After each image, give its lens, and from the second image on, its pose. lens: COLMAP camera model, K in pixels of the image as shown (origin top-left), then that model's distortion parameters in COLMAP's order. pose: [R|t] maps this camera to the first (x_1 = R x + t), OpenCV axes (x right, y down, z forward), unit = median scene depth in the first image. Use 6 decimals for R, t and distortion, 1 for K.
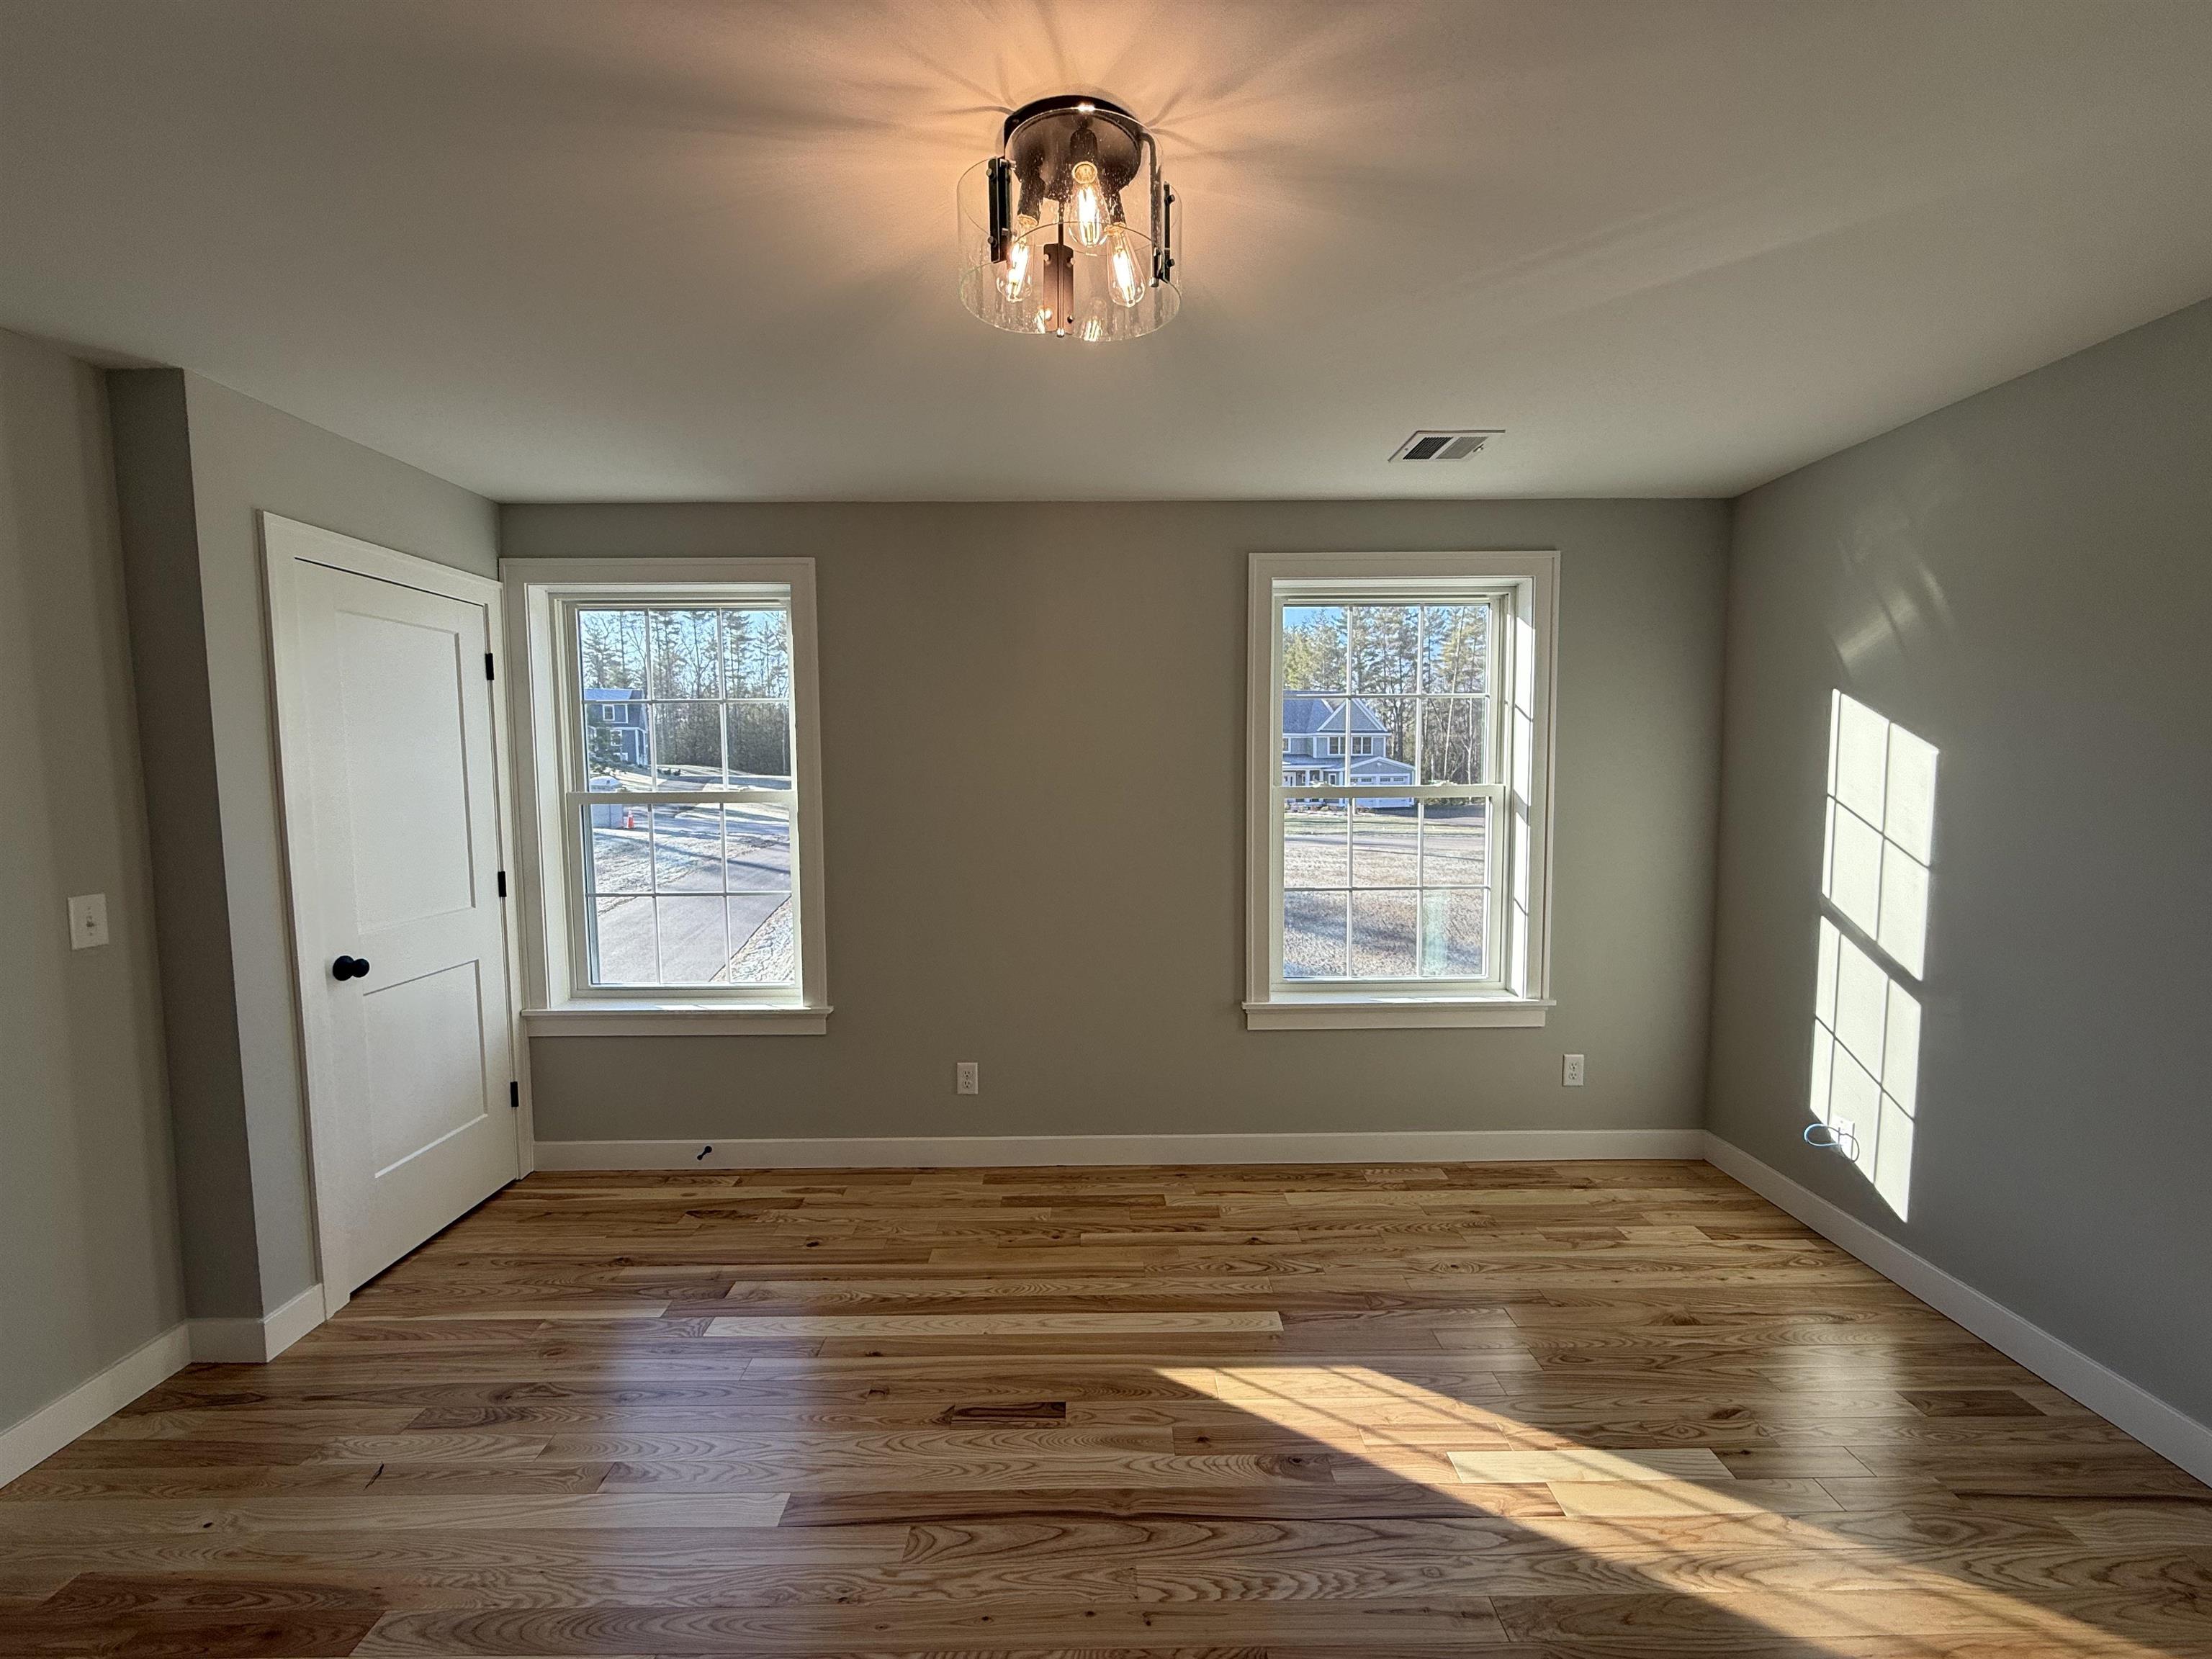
lens RADIAL K [[880.0, 0, 1102.2], [0, 880.0, 833.3], [0, 0, 1]] dist [-0.000433, -0.000336]
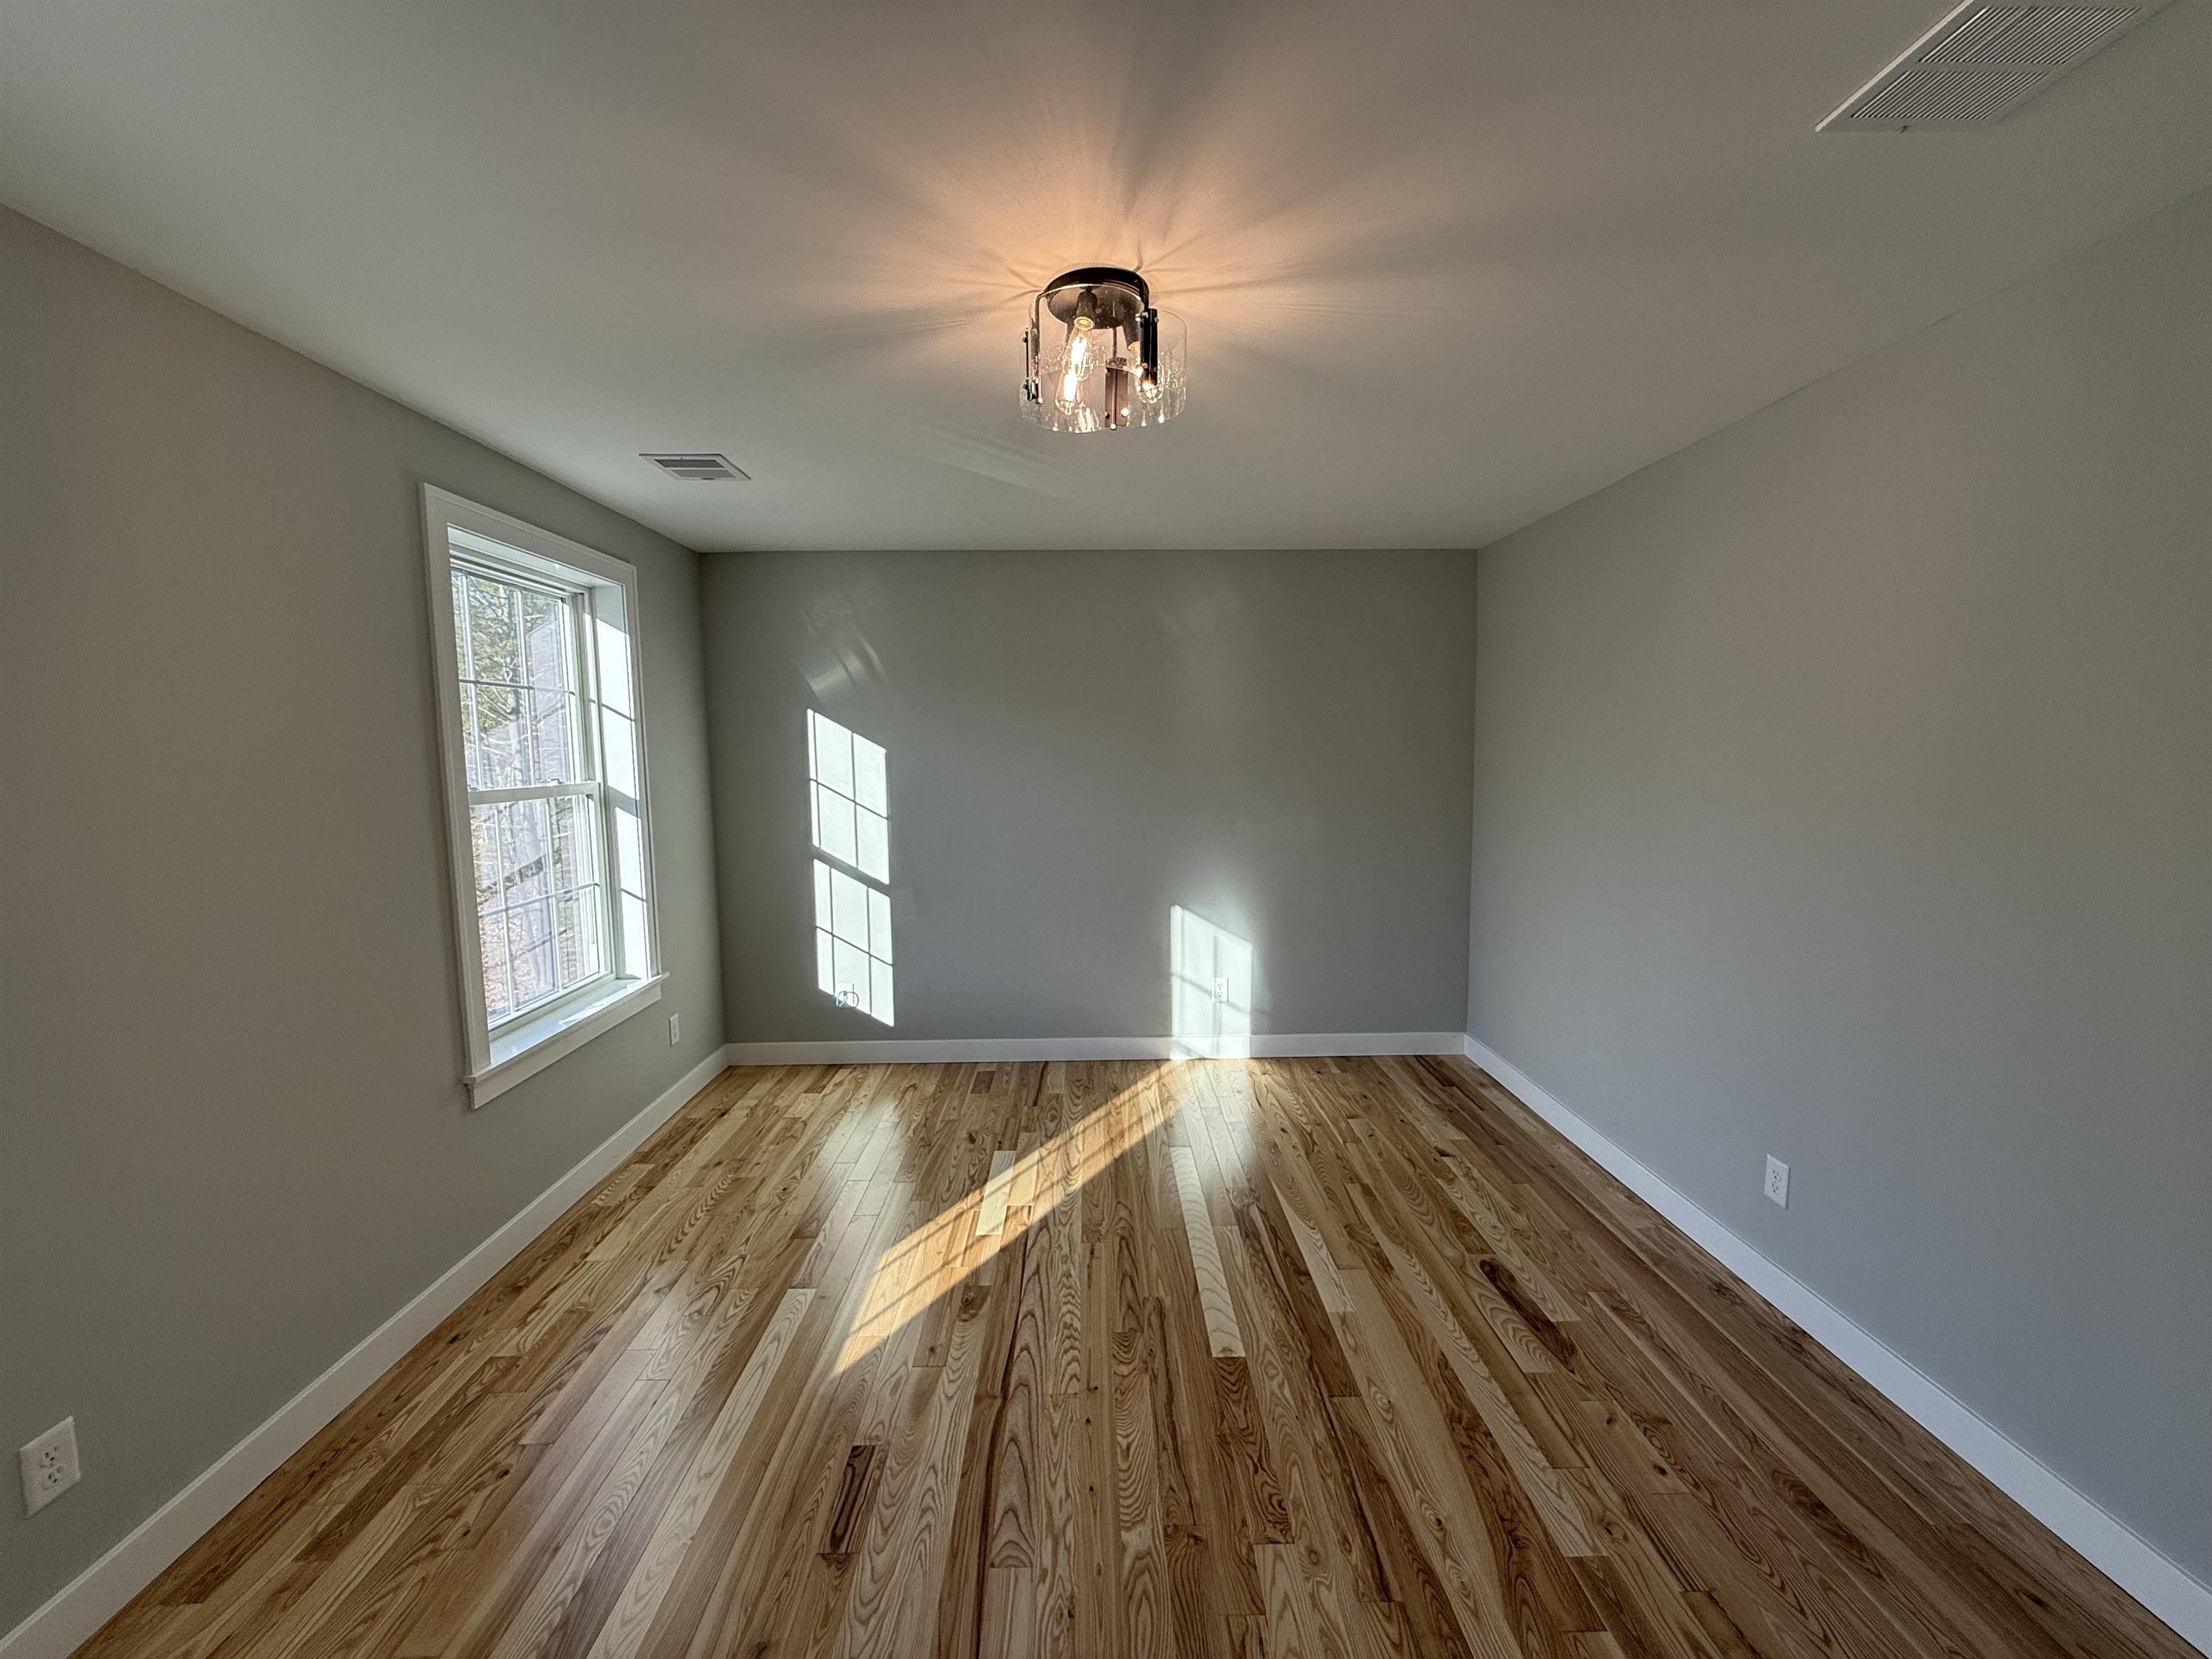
lens RADIAL K [[880.0, 0, 1100.2], [0, 880.0, 832.9], [0, 0, 1]] dist [-0.000433, -0.000336]
pose [[-0.011230, -0.089553, 0.995919, -0.687156], [0.086569, 0.992155, 0.090191, -0.045012], [-0.996183, 0.087228, -0.003390, 0.514459]]
